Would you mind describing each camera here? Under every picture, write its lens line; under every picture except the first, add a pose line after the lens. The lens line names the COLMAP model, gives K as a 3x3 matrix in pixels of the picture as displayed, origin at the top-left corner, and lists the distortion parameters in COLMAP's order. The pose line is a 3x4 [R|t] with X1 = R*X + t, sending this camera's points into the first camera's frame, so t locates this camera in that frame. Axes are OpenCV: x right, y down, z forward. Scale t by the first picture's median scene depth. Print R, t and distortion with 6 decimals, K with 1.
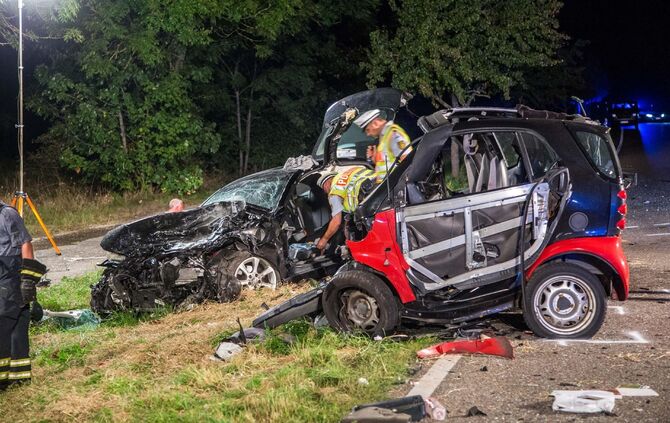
lens RADIAL K [[1290.3, 0, 333.7], [0, 1290.3, 219.3], [0, 0, 1]] dist [0.311204, 0.097948]
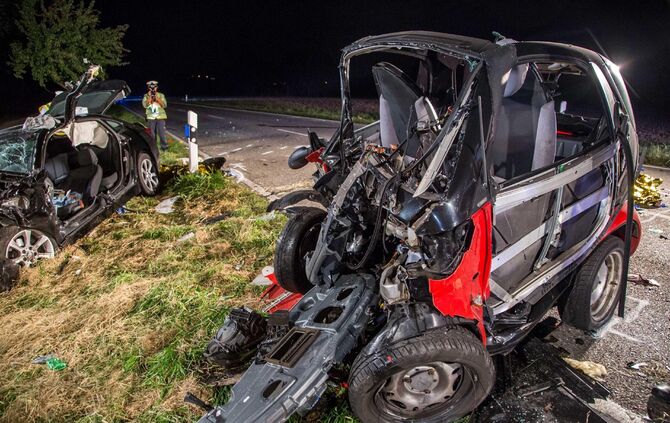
lens RADIAL K [[452.0, 0, 332.9], [0, 452.0, 224.3], [0, 0, 1]] dist [-0.126023, 0.068417]
pose [[0.767771, -0.183780, 0.613801, -0.078999], [0.056271, 0.973620, 0.221127, -0.029163], [-0.638248, -0.135236, 0.757859, 0.622456]]
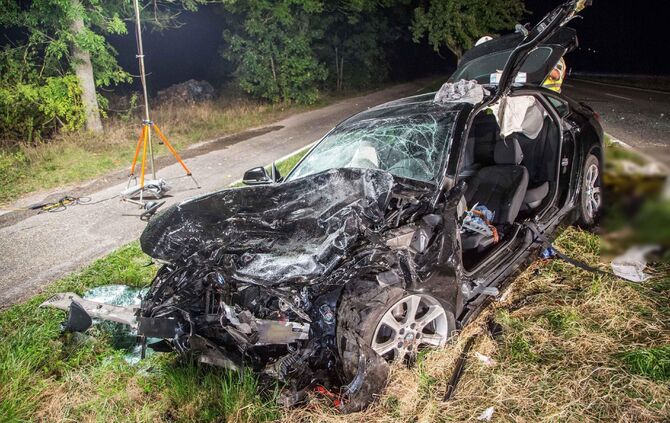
lens RADIAL K [[452.0, 0, 332.9], [0, 452.0, 224.3], [0, 0, 1]] dist [-0.126023, 0.068417]
pose [[0.997314, 0.017377, -0.071158, -0.078243], [0.001479, 0.966476, 0.256753, -0.039538], [0.073234, -0.256168, 0.963854, 0.828719]]
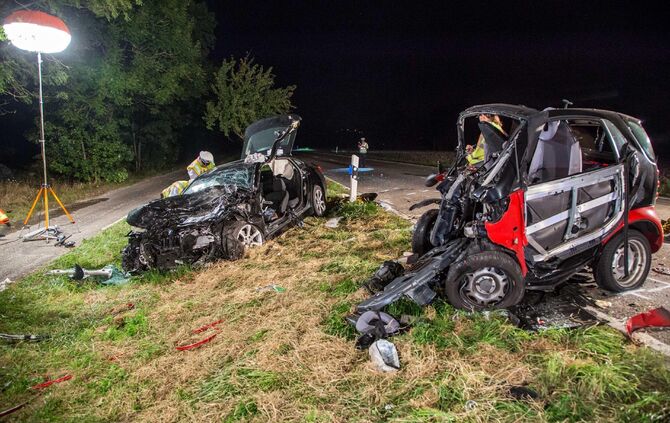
lens RADIAL K [[463.9, 0, 341.3], [0, 463.9, 218.9], [0, 0, 1]] dist [-0.127378, 0.073869]
pose [[0.920471, -0.061425, 0.385952, -0.158132], [0.033534, 0.996343, 0.078593, -0.012478], [-0.389368, -0.059400, 0.919165, 0.496096]]
